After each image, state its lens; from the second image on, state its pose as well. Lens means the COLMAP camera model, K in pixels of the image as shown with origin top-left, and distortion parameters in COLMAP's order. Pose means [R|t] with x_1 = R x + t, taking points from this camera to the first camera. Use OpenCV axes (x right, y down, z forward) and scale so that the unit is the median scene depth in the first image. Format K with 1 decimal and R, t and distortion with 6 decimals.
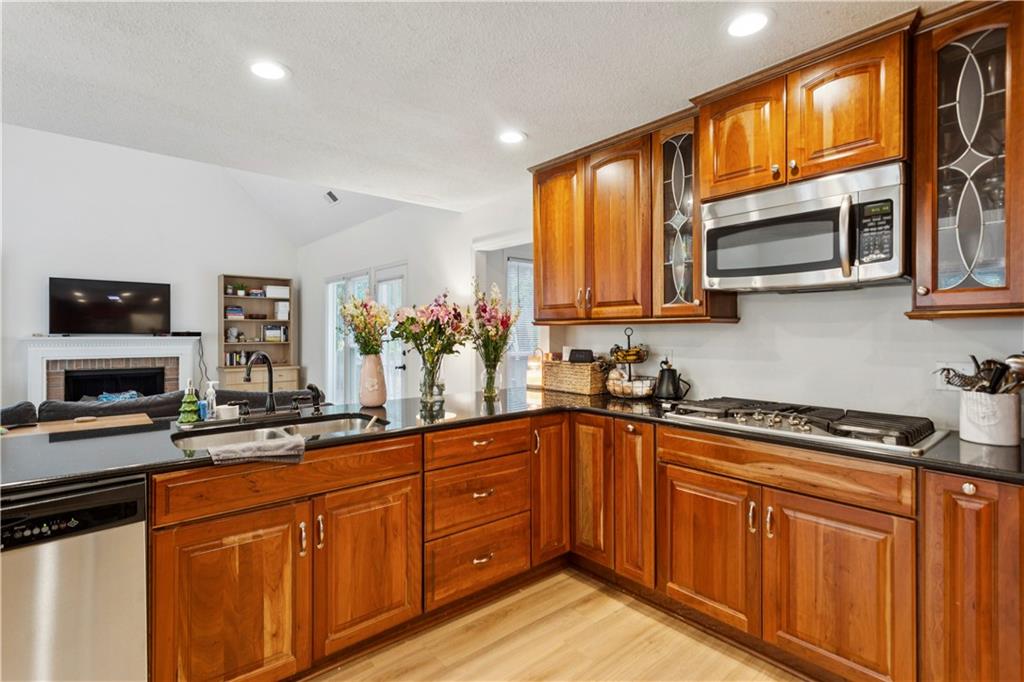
lens RADIAL K [[487.0, 0, 515.6], [0, 487.0, 332.5], [0, 0, 1]] dist [0.000748, 0.000835]
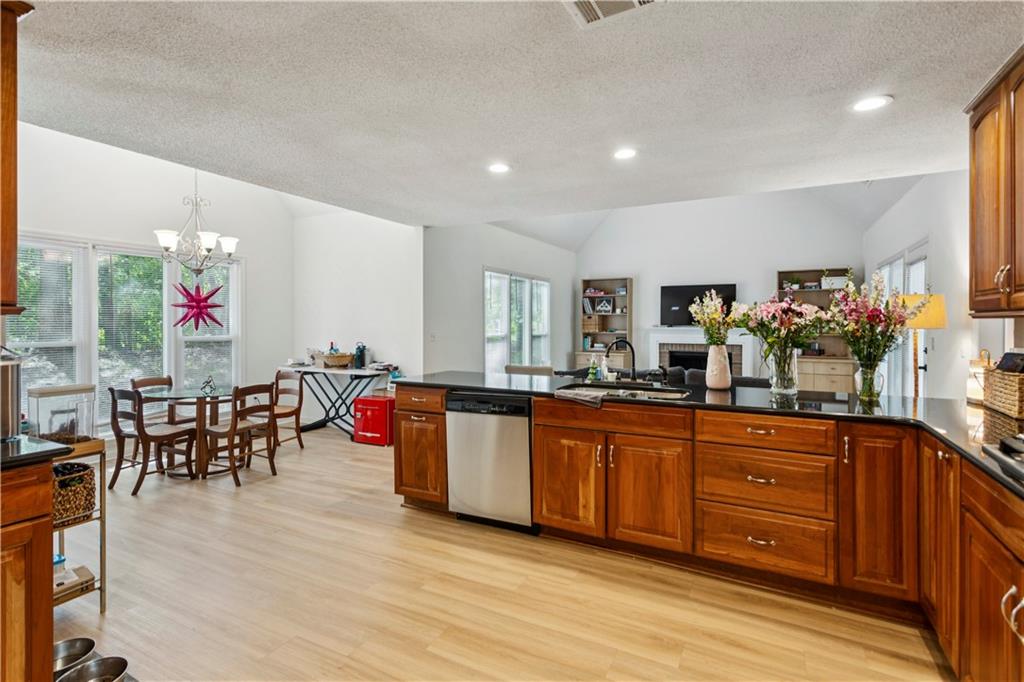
lens RADIAL K [[487.0, 0, 500.7], [0, 487.0, 321.6], [0, 0, 1]] dist [0.000748, 0.000835]
pose [[0.361450, -0.002865, -0.932387, 0.218669], [-0.000189, 0.999995, -0.003146, -0.003096], [0.932392, 0.001313, 0.361447, 0.026661]]
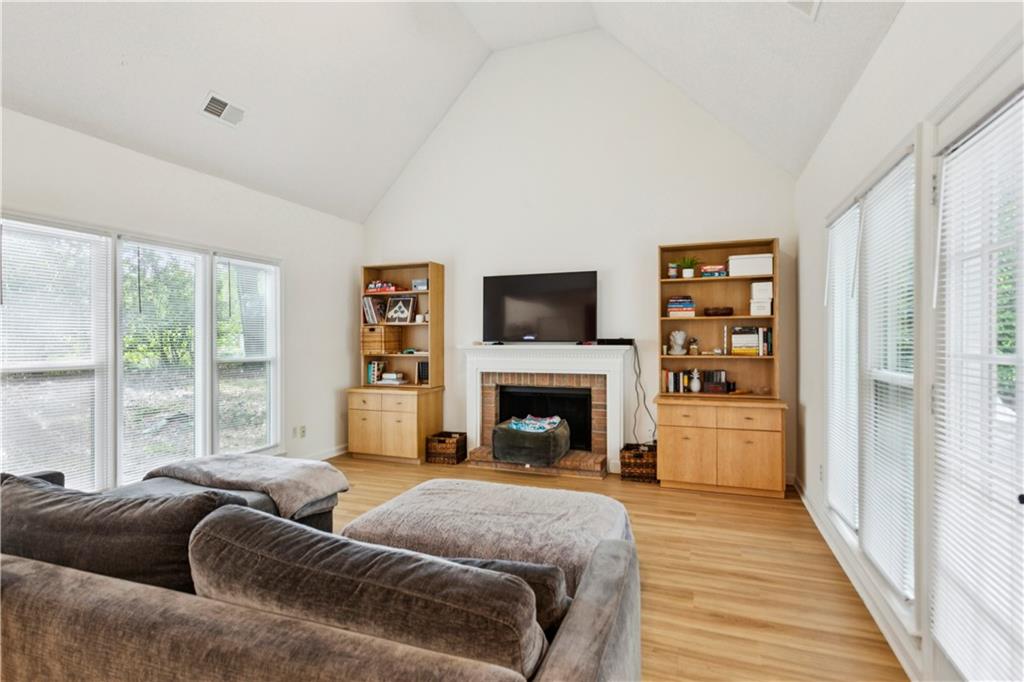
lens RADIAL K [[487.0, 0, 513.2], [0, 487.0, 340.9], [0, 0, 1]] dist [0.000748, 0.000835]
pose [[0.483445, -0.003213, -0.875369, -0.162461], [0.004595, 0.999989, -0.001133, 0.002226], [0.875362, -0.003475, 0.483455, 0.598949]]
